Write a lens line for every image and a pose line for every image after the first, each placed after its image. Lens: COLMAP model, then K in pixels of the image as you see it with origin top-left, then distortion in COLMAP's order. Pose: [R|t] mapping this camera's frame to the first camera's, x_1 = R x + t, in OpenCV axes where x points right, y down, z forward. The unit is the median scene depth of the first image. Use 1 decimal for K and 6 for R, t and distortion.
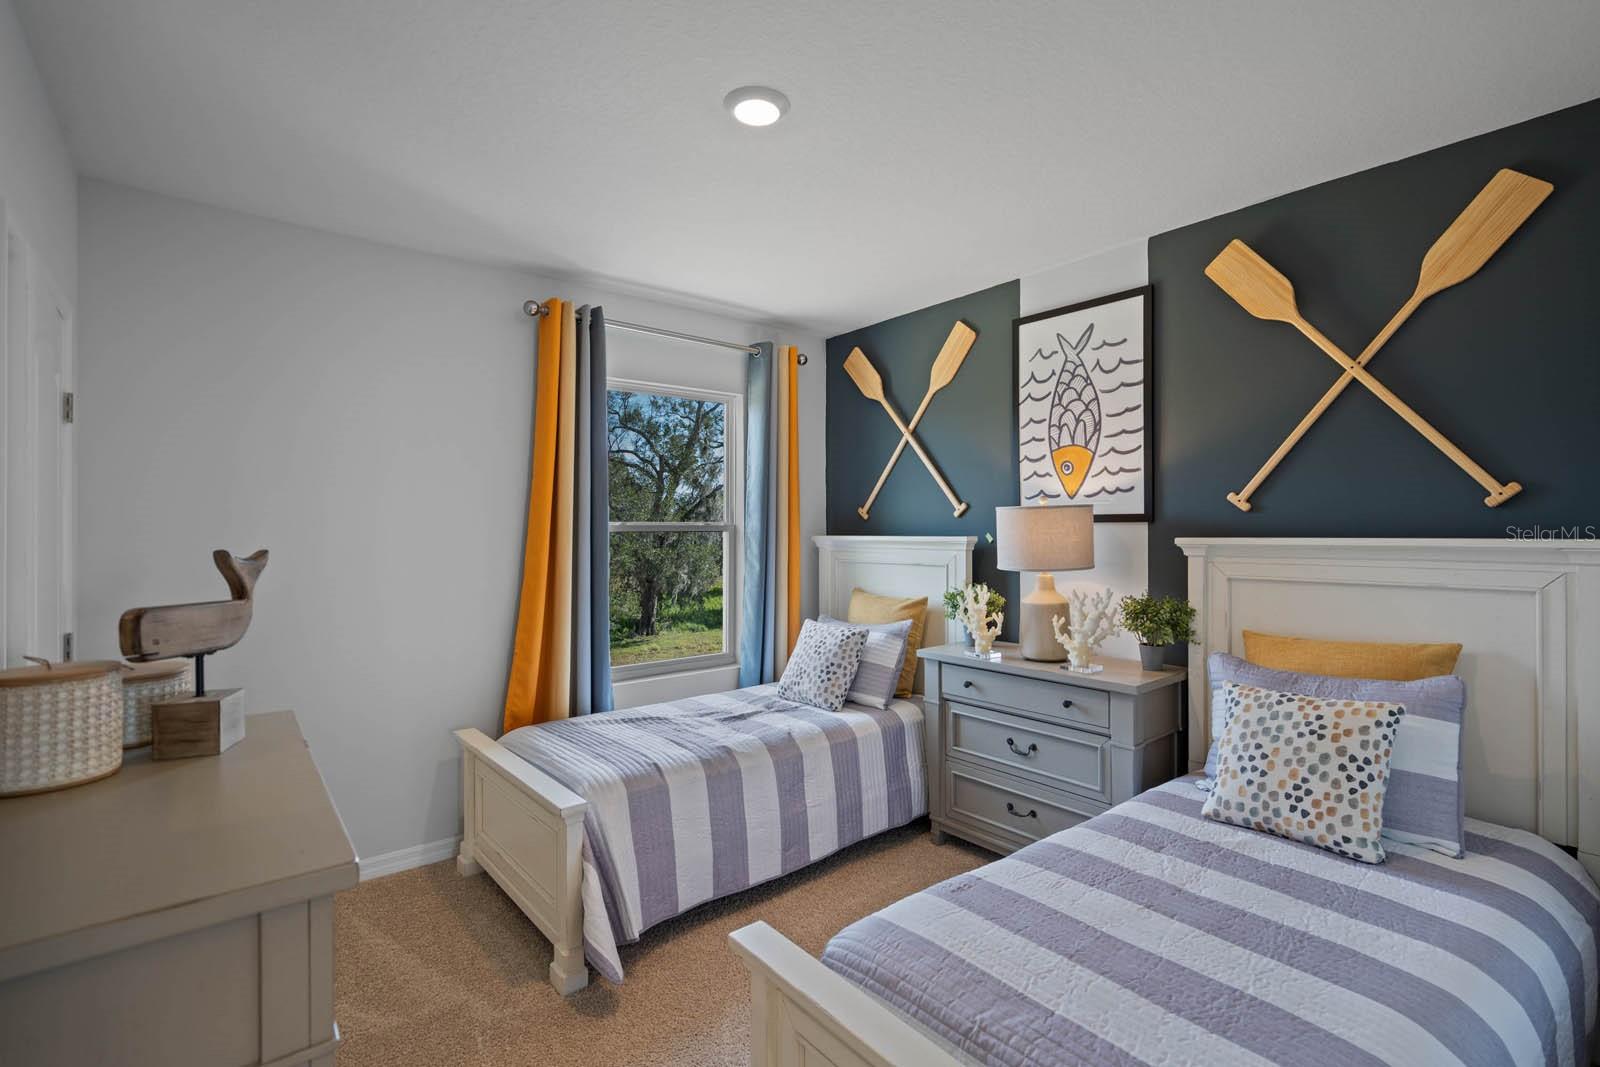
lens RADIAL K [[701.2, 0, 802.7], [0, 701.2, 532.3], [0, 0, 1]] dist [-0.001798, 0.000086]
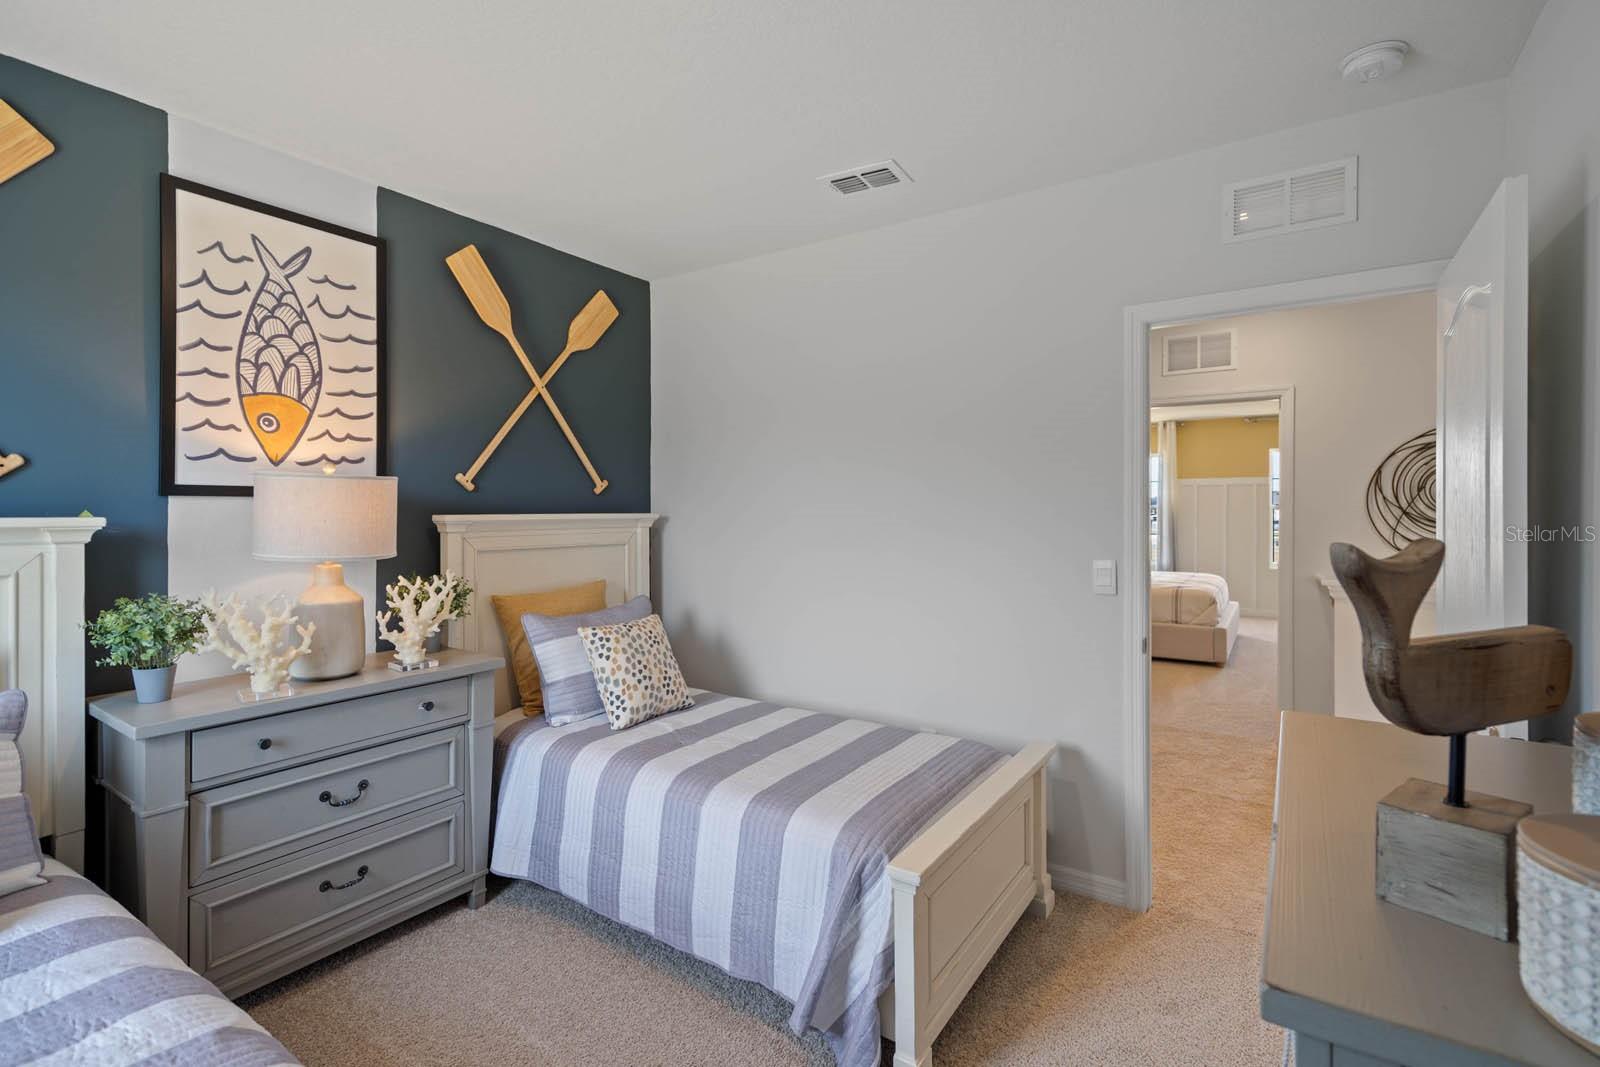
lens RADIAL K [[743.6, 0, 791.1], [0, 743.6, 510.2], [0, 0, 1]] dist [-0.009012, 0.004393]
pose [[-0.269943, -0.000178, 0.962876, -0.549052], [0.001196, 0.999999, 0.000520, 0.000810], [-0.962876, 0.001292, -0.269942, 0.706030]]
